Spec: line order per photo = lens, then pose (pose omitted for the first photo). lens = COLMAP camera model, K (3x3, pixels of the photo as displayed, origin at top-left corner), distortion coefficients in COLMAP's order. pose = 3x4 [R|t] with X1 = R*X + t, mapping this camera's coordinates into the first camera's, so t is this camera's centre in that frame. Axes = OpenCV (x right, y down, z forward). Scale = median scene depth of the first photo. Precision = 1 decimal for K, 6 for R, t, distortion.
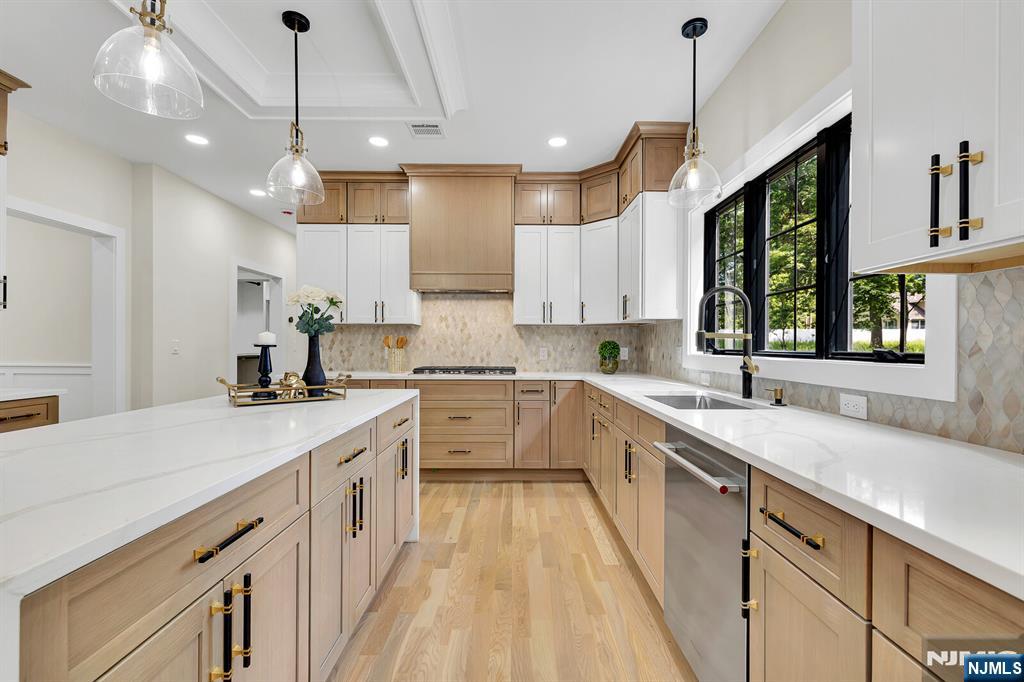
lens RADIAL K [[445.9, 0, 517.9], [0, 445.9, 345.7], [0, 0, 1]] dist [0.000919, 0.000122]
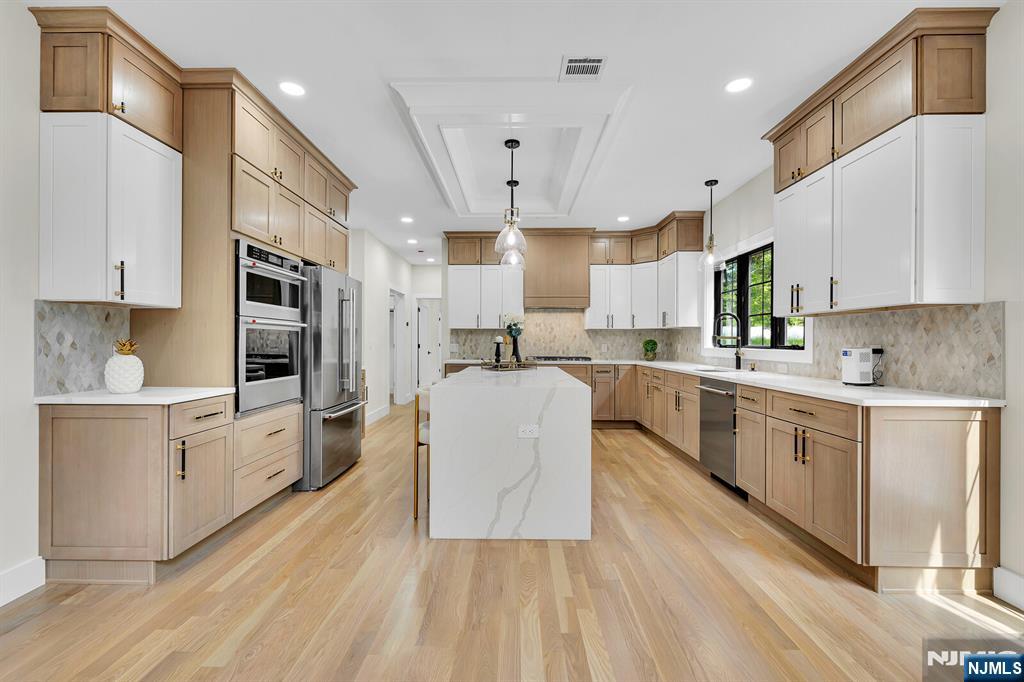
lens RADIAL K [[433.8, 0, 510.9], [0, 433.8, 344.1], [0, 0, 1]] dist [0.000168, 0.000215]
pose [[0.999735, -0.001082, -0.022981, -0.290137], [0.001165, 0.999993, 0.003617, -0.001166], [0.022977, -0.003643, 0.999729, -0.611303]]
